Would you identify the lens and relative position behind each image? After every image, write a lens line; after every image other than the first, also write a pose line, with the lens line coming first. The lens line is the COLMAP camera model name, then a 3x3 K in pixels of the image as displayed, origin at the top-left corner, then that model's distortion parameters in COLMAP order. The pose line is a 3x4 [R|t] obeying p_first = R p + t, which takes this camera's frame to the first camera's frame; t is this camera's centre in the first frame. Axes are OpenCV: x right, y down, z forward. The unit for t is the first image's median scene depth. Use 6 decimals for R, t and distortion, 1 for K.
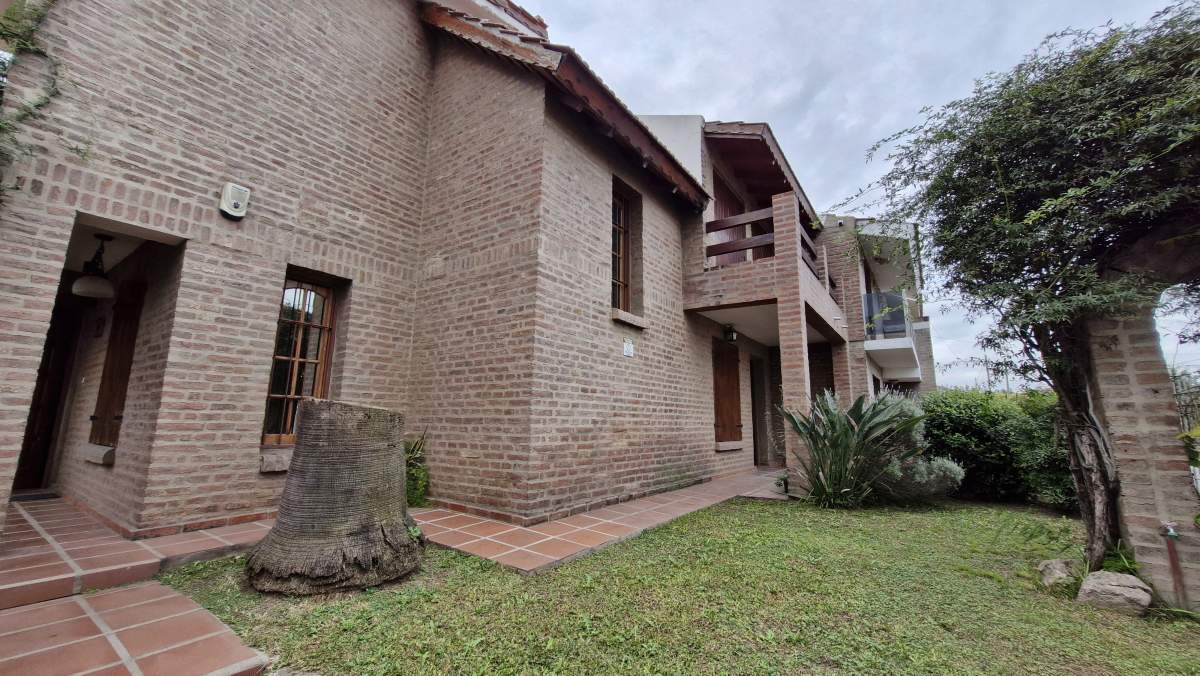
lens RADIAL K [[471.8, 0, 599.3], [0, 471.8, 336.6], [0, 0, 1]] dist [0.005812, -0.002418]
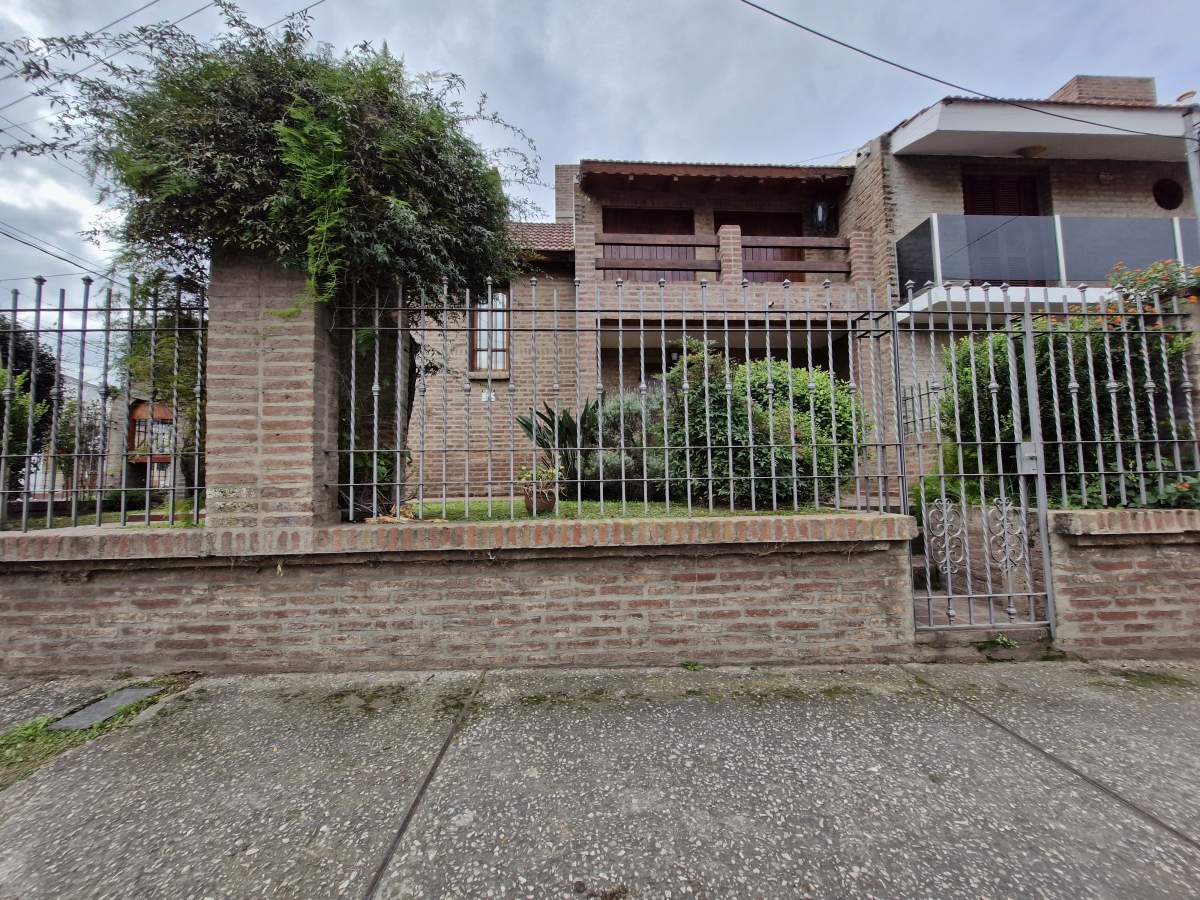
lens RADIAL K [[481.2, 0, 600.8], [0, 481.2, 450.1], [0, 0, 1]] dist [0.000311, 0.000008]
pose [[0.612184, -0.083894, -0.786252, 1.426673], [0.163105, 0.986369, 0.021748, 0.214271], [0.773710, -0.141556, 0.617523, 0.328518]]
